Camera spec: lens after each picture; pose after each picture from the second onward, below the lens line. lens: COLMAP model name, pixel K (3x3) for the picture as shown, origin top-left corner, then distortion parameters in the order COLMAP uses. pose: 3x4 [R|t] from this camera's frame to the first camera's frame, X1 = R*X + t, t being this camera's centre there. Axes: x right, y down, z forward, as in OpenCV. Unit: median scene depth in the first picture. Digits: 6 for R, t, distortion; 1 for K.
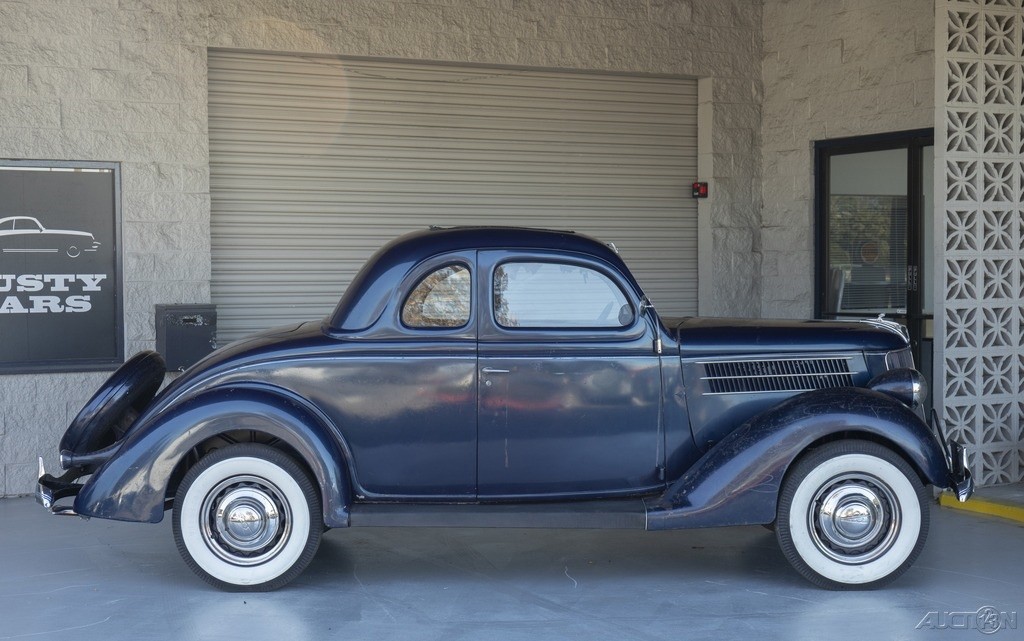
lens RADIAL K [[1636.5, 0, 512.1], [0, 1636.5, 388.1], [0, 0, 1]] dist [0.019693, 0.114918]
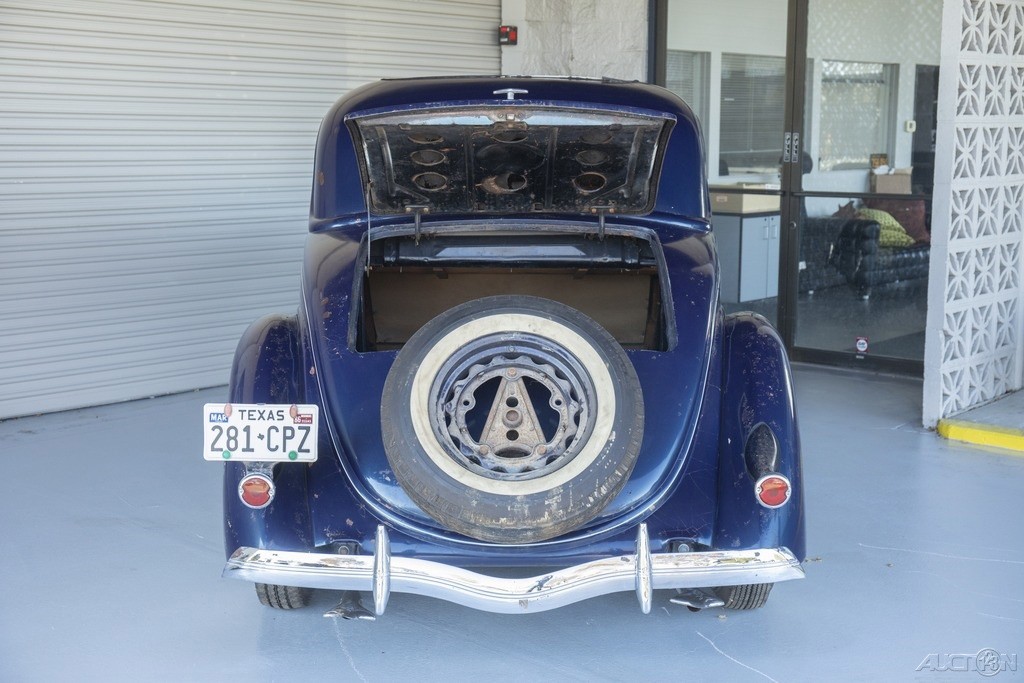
lens RADIAL K [[1393.2, 0, 512.0], [0, 1393.2, 341.5], [0, 0, 1]] dist [0.047233, 0.082601]
pose [[0.940620, -0.039795, 0.337121, -0.133830], [0.012043, 0.996392, 0.084015, -0.028715], [-0.339248, -0.074966, 0.937705, 0.353801]]
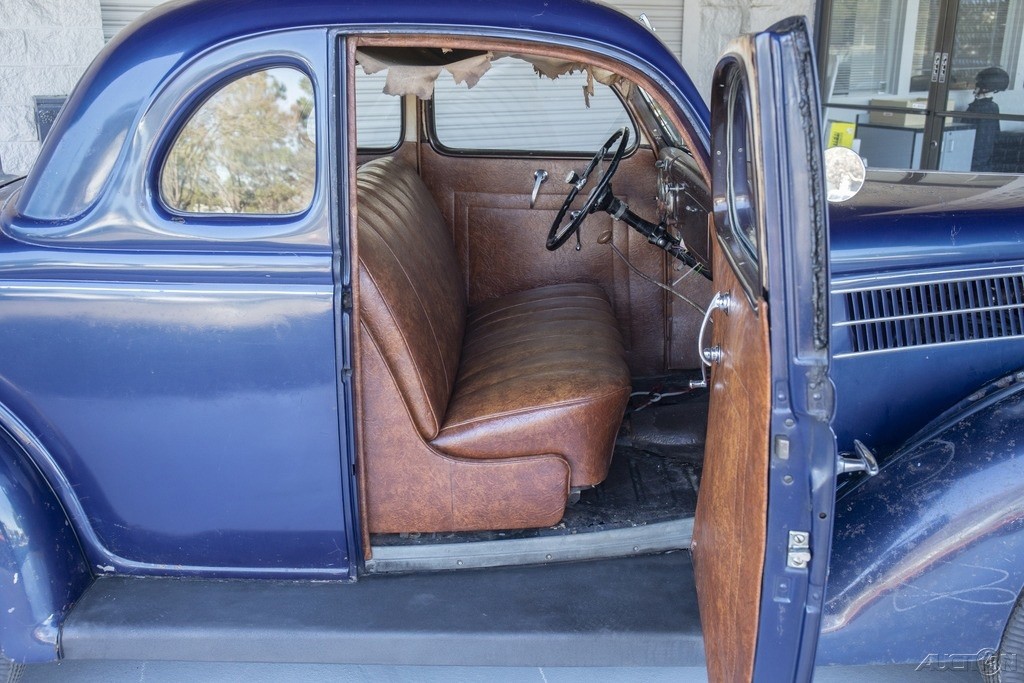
lens RADIAL K [[958.4, 0, 512.0], [0, 958.4, 341.5], [0, 0, 1]] dist [-0.000710, 0.012213]
pose [[0.999958, 0.007251, 0.005596, 0.014433], [-0.008335, 0.973677, 0.227781, -0.038270], [-0.003797, -0.227818, 0.973696, 0.455746]]
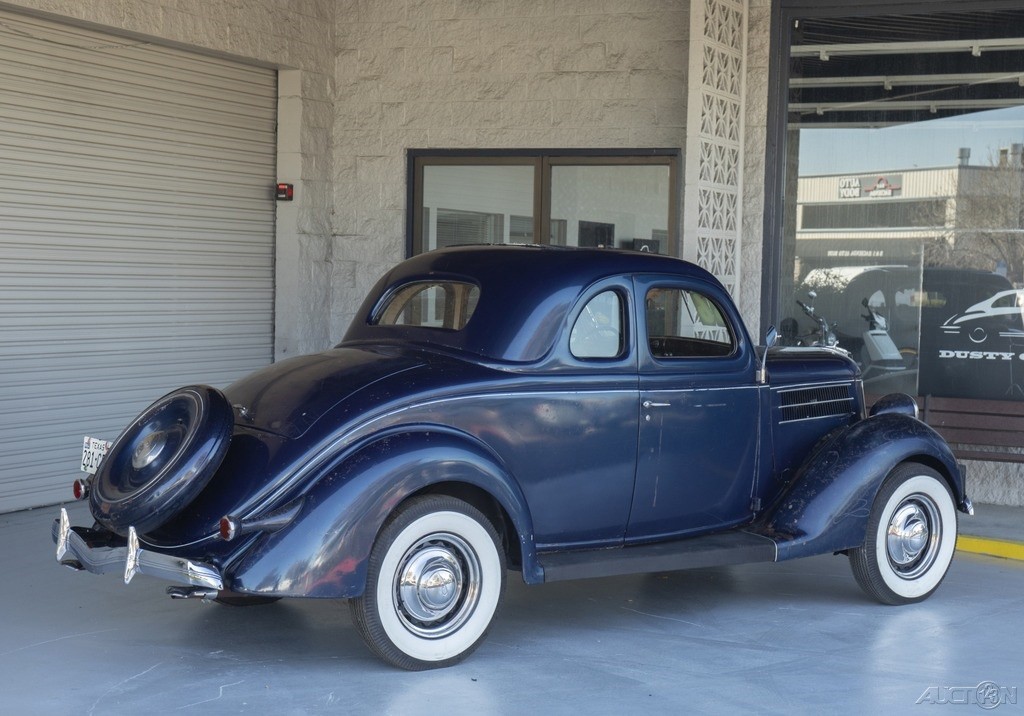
lens RADIAL K [[1752.6, 0, 513.3], [0, 1752.6, 432.3], [0, 0, 1]] dist [0.014337, 0.019543]
pose [[0.787737, -0.028512, 0.615352, -0.417959], [0.012616, 0.999465, 0.030159, -0.015596], [-0.615883, -0.015994, 0.787675, 0.156718]]
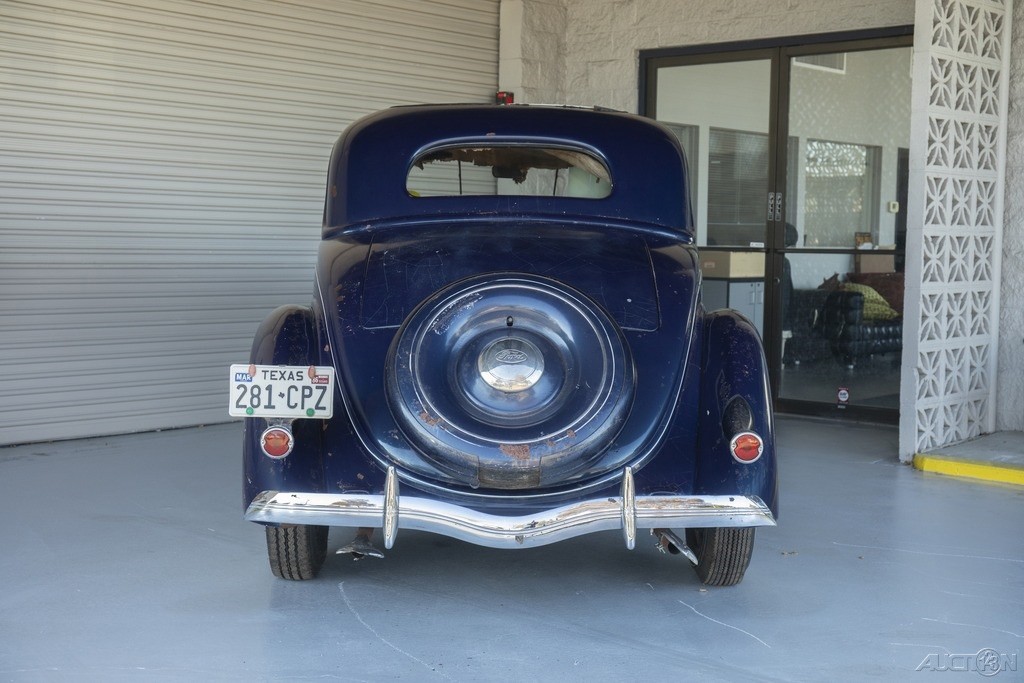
lens RADIAL K [[1415.5, 0, 509.8], [0, 1415.5, 346.3], [0, 0, 1]] dist [0.041905, 0.082710]
pose [[0.938928, -0.003673, 0.344094, -0.148511], [0.000622, 0.999960, 0.008976, 0.001167], [-0.344113, -0.008214, 0.938892, 0.319745]]
